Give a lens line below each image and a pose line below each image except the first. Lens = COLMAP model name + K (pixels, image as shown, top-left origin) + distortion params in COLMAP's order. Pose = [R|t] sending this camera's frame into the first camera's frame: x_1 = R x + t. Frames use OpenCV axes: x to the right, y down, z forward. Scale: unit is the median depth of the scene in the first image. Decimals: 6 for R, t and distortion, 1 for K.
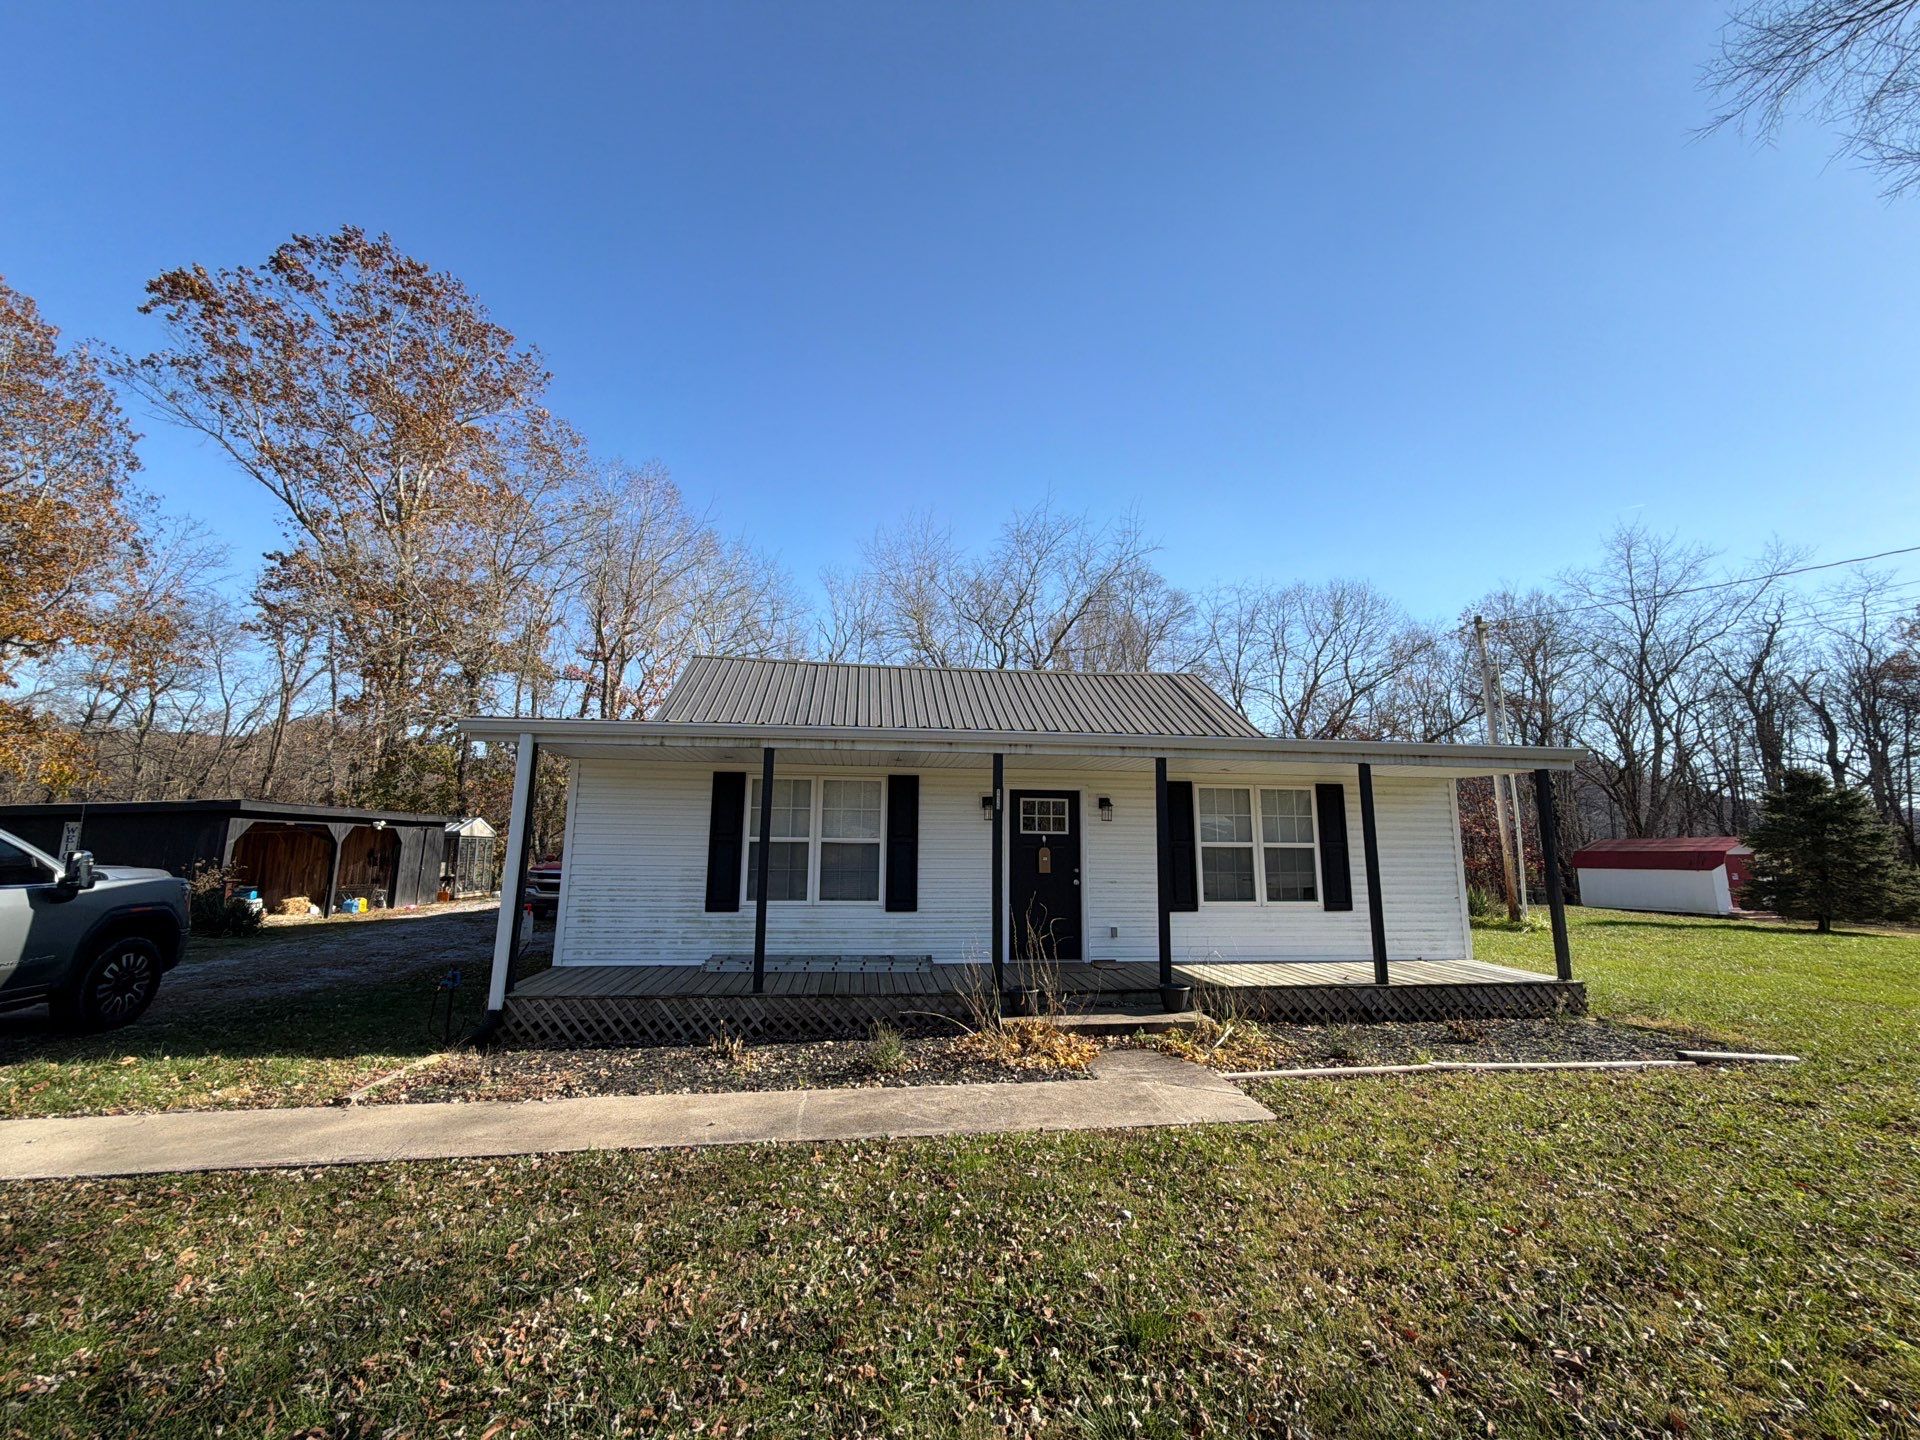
lens RADIAL K [[765.0, 0, 960.0], [0, 765.0, 720.0], [0, 0, 1]] dist [-0.024136, -0.000042]
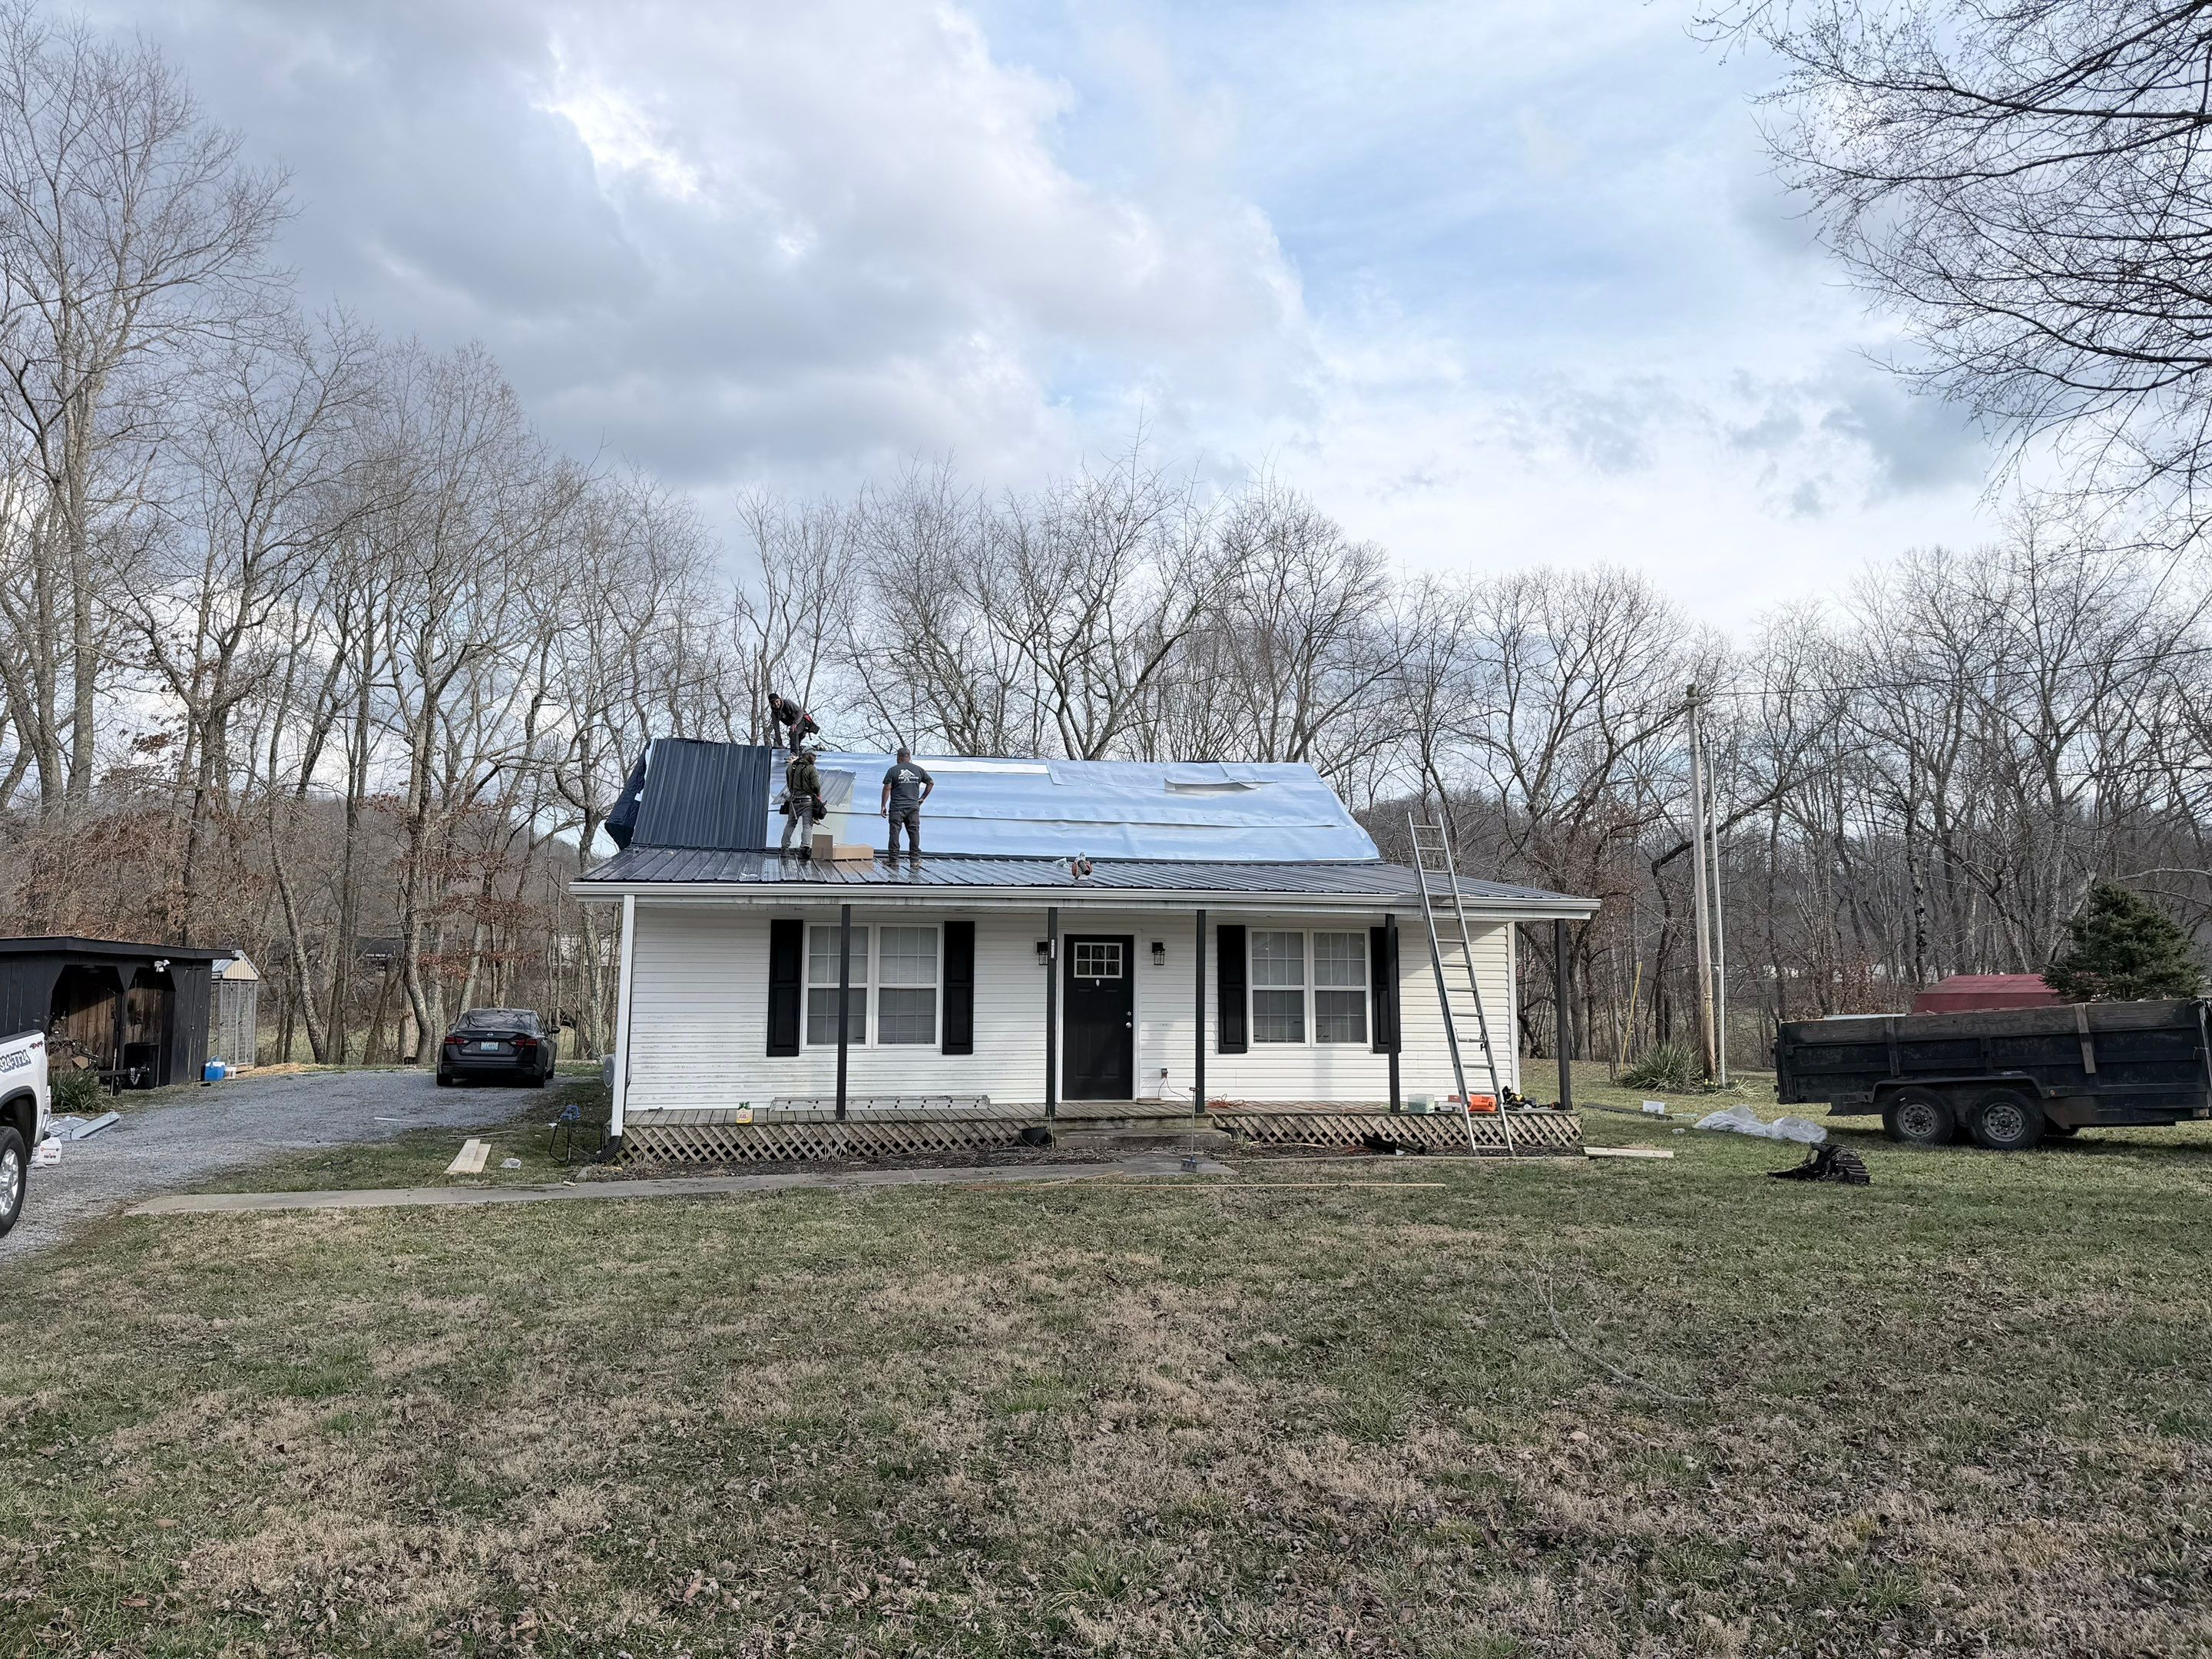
lens RADIAL K [[1581.1, 0, 1106.0], [0, 1581.1, 829.5], [0, 0, 1]] dist [0.001785, 0.000737]
pose [[0.996719, 0.001794, 0.080917, -0.048606], [-0.007133, 0.997811, 0.065737, -0.184068], [-0.080622, -0.066099, 0.994551, -1.066118]]
